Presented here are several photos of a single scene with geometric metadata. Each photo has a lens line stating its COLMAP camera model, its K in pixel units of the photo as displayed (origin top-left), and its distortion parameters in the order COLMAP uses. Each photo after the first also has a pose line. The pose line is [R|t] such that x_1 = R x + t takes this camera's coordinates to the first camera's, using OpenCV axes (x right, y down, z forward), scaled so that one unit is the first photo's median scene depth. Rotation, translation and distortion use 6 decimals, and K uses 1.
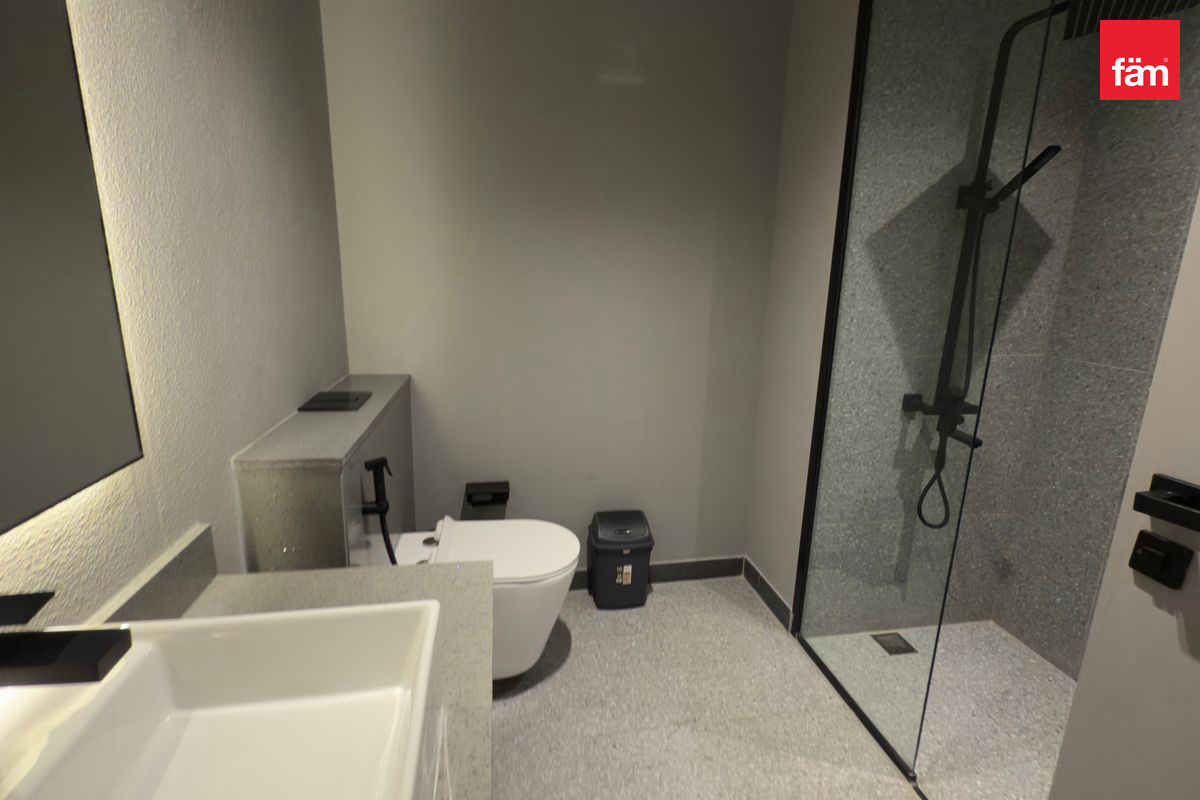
lens RADIAL K [[562.9, 0, 597.7], [0, 562.9, 401.2], [0, 0, 1]] dist [-0.003683, -0.000154]
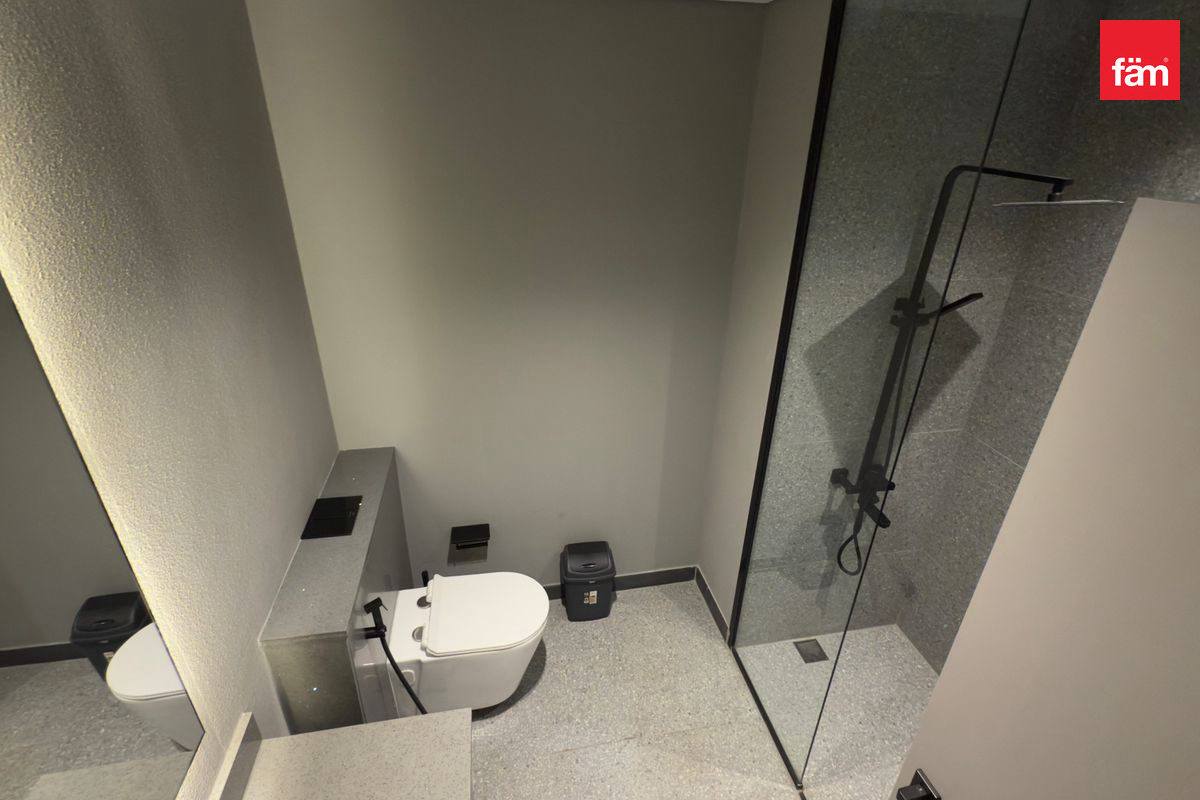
lens RADIAL K [[562.9, 0, 597.0], [0, 562.9, 394.7], [0, 0, 1]] dist [-0.003683, -0.000154]
pose [[0.999863, -0.009281, 0.013712, 0.056899], [0.006051, 0.975663, 0.219190, -0.429674], [-0.015412, -0.219077, 0.975586, -0.071034]]
